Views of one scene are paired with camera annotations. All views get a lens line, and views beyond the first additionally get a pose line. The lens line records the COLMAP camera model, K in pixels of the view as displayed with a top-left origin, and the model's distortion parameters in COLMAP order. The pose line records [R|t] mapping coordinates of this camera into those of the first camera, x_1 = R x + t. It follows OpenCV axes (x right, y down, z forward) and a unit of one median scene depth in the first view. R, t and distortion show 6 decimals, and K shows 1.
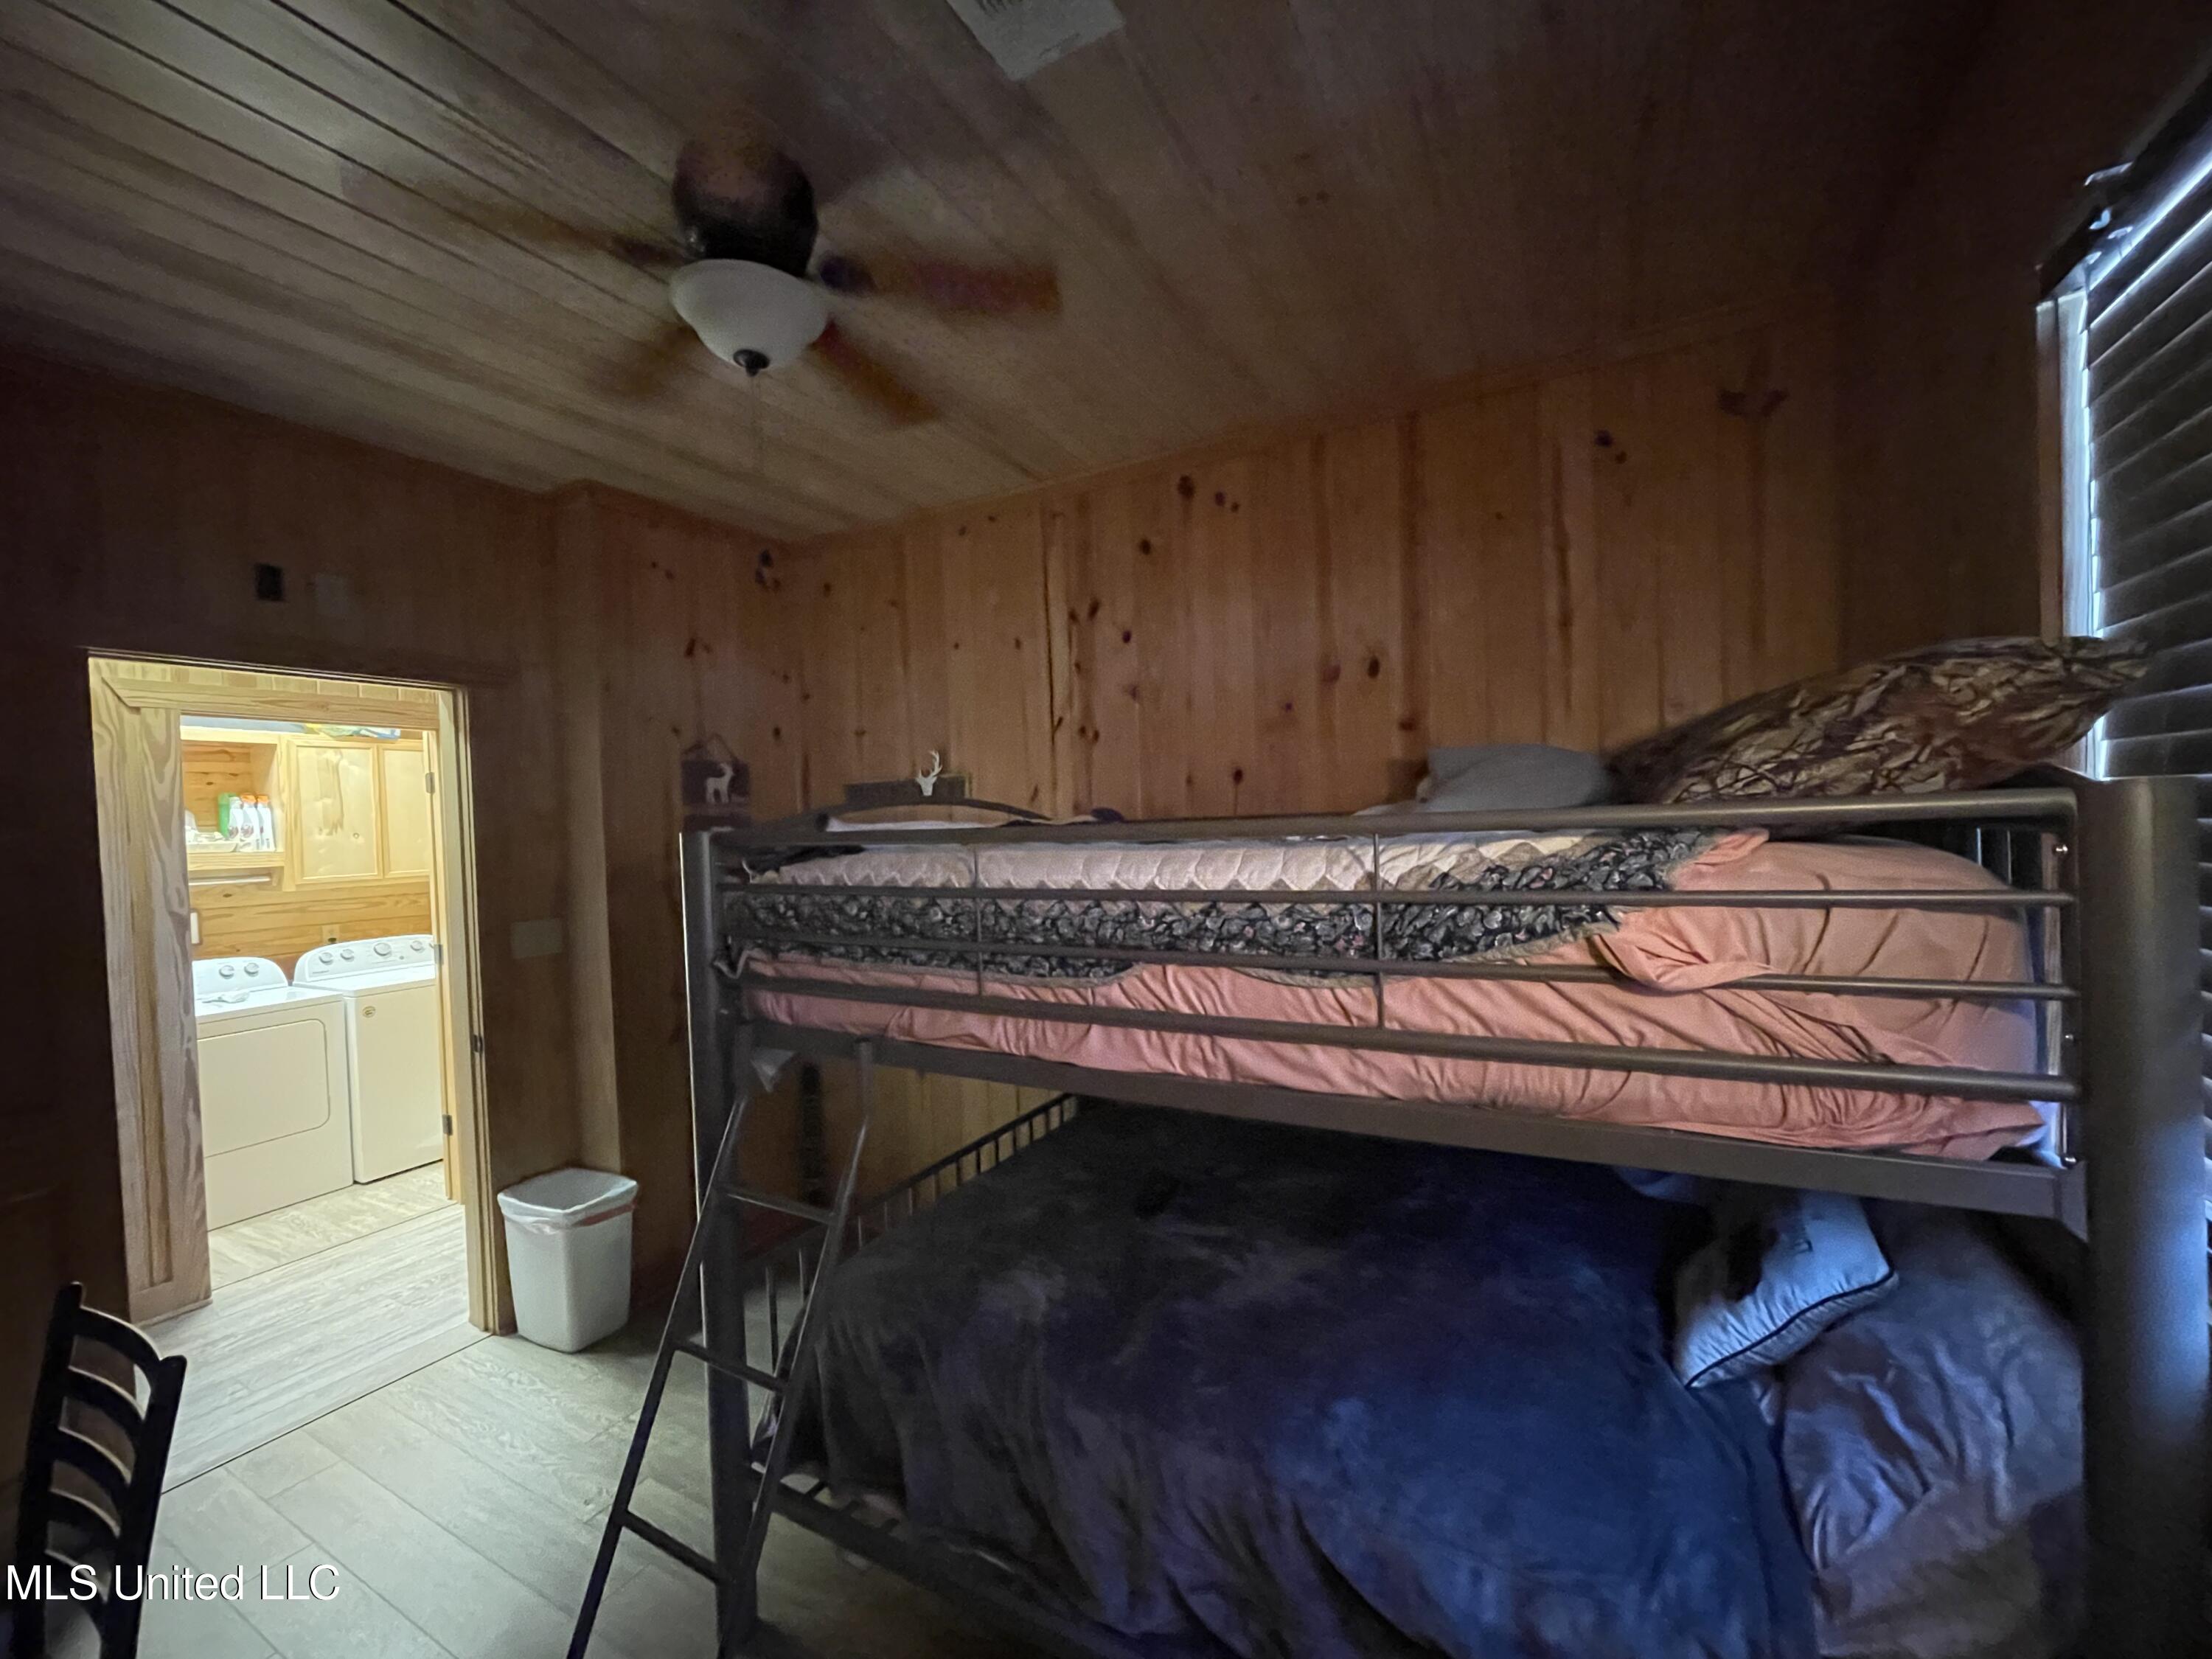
lens RADIAL K [[884.4, 0, 1121.5], [0, 884.4, 835.8], [0, 0, 1]] dist [-0.004566, 0.000224]
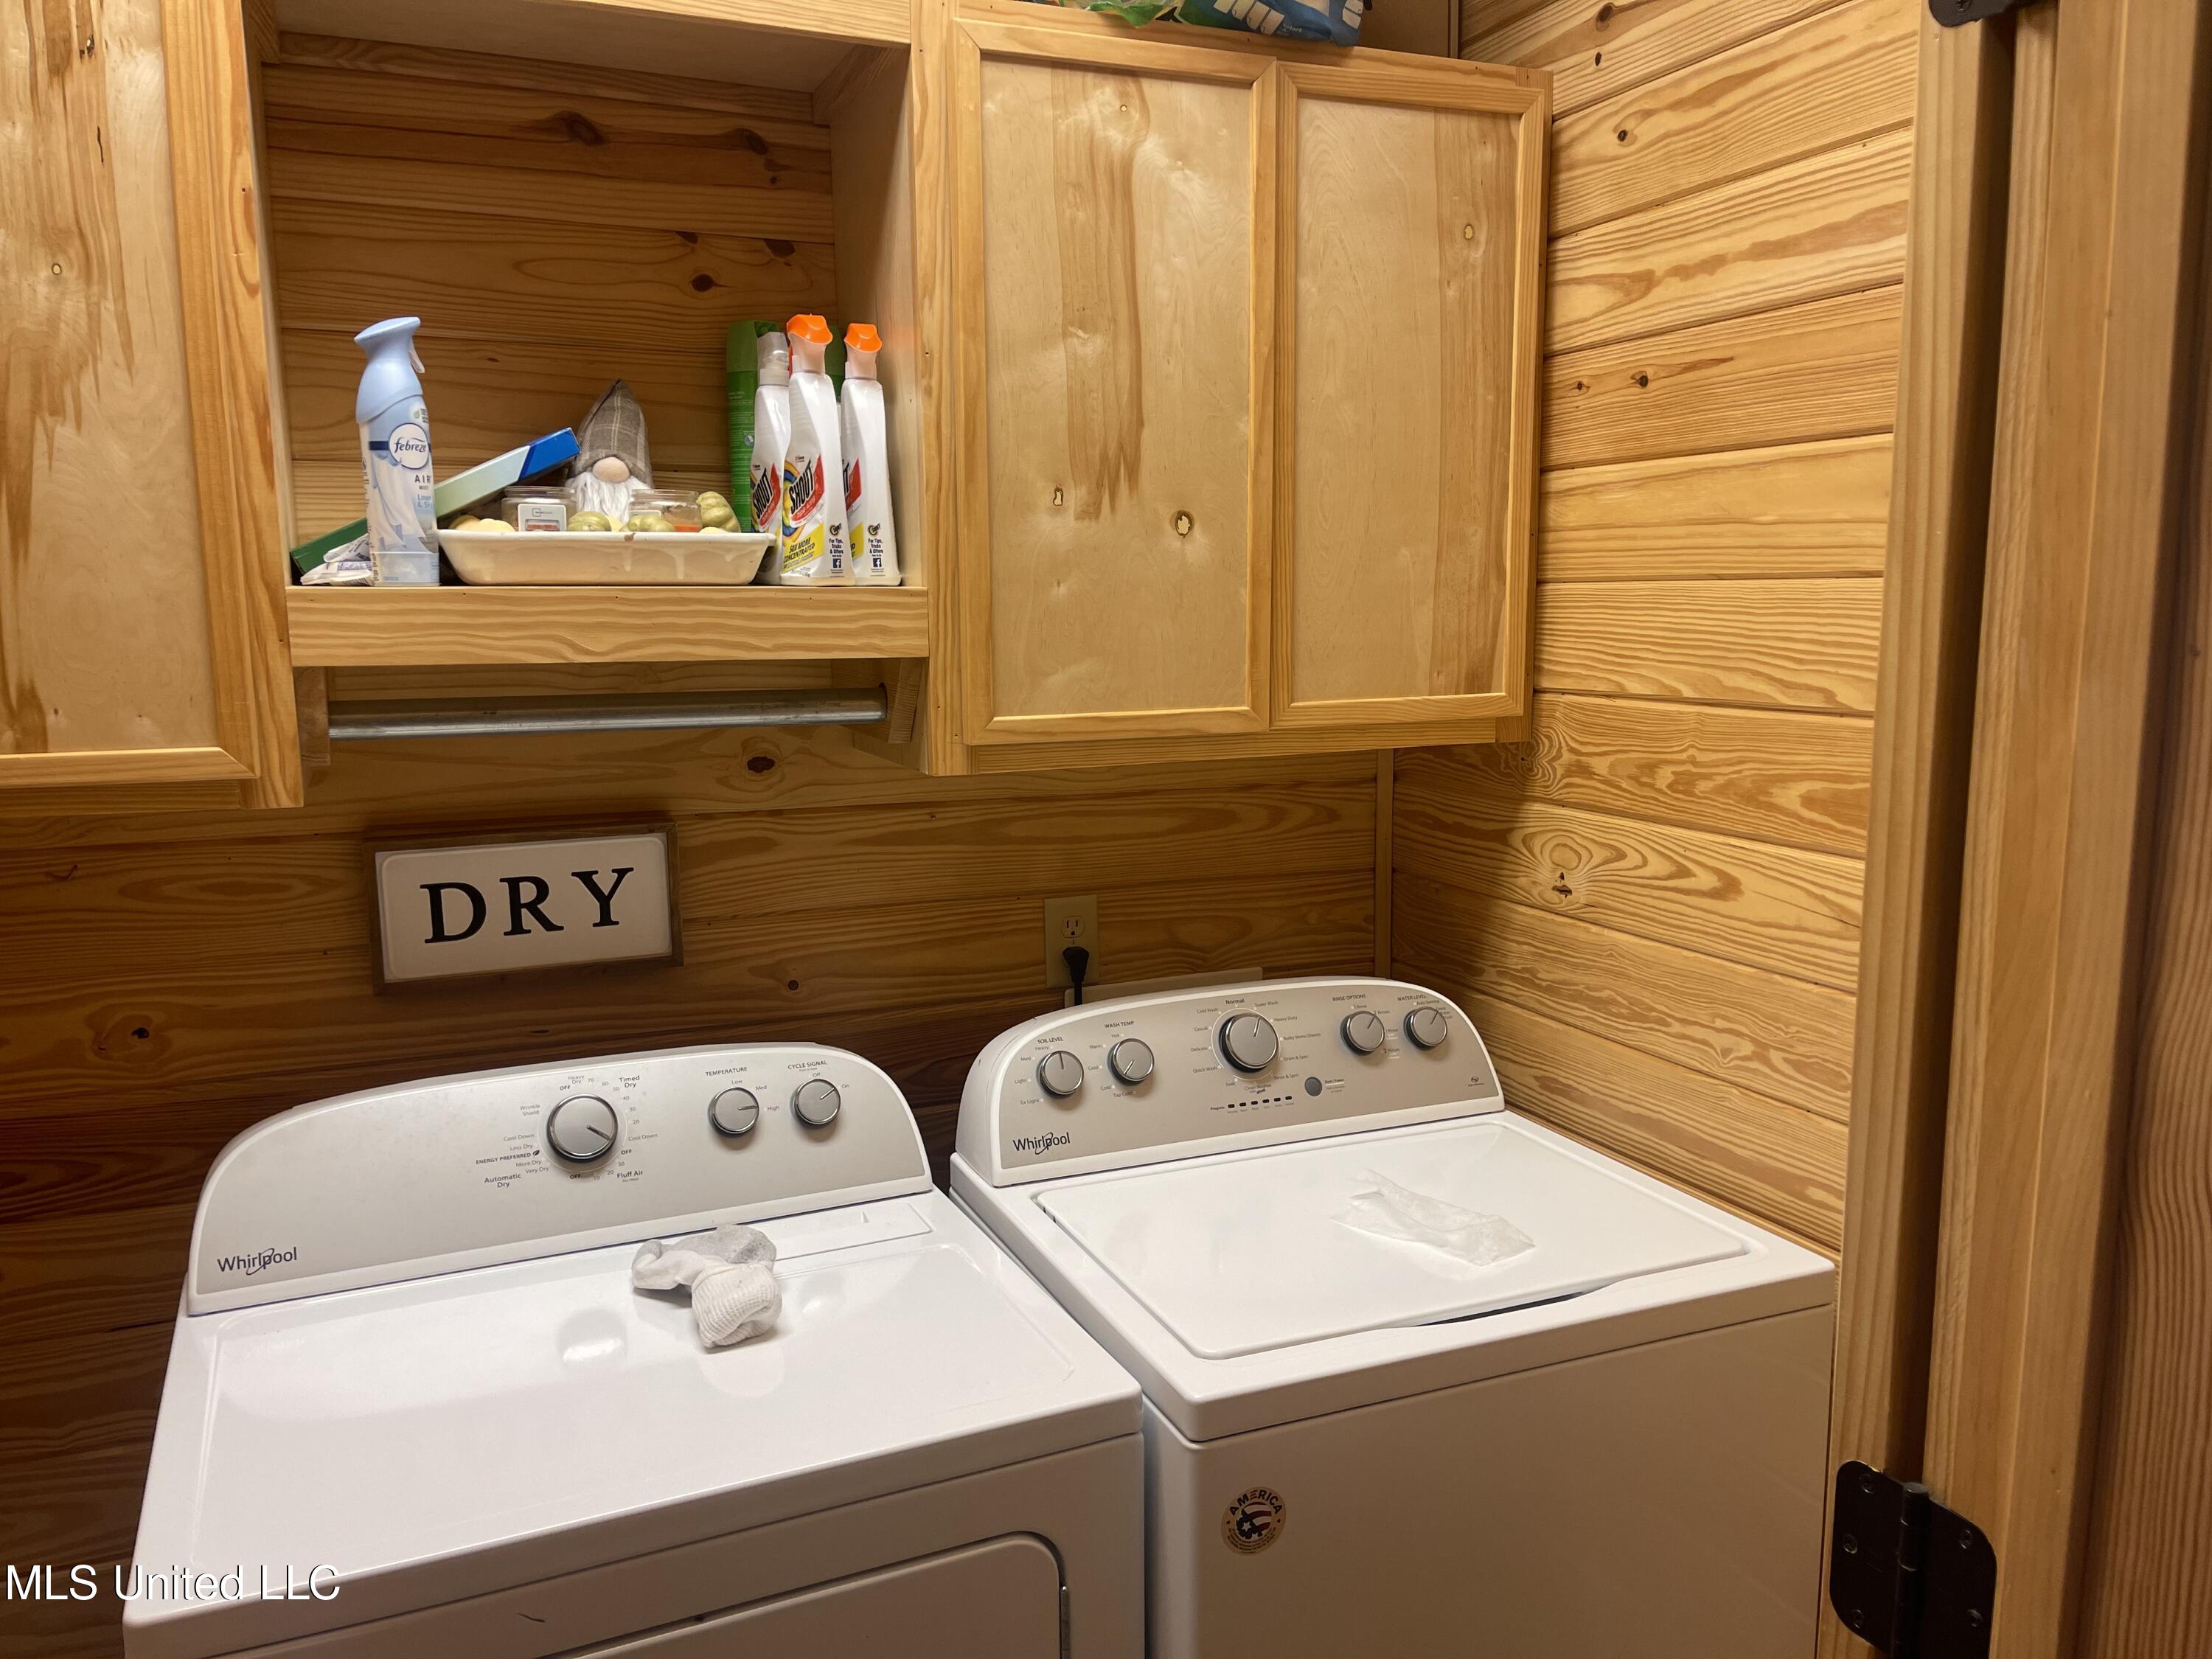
lens RADIAL K [[1634.2, 0, 1104.5], [0, 1634.2, 830.9], [0, 0, 1]] dist [0.006374, -0.001231]
pose [[0.777020, 0.119580, -0.618013, -0.664188], [-0.030211, 0.987743, 0.153136, 0.013787], [0.628750, -0.100319, 0.771109, 0.714119]]
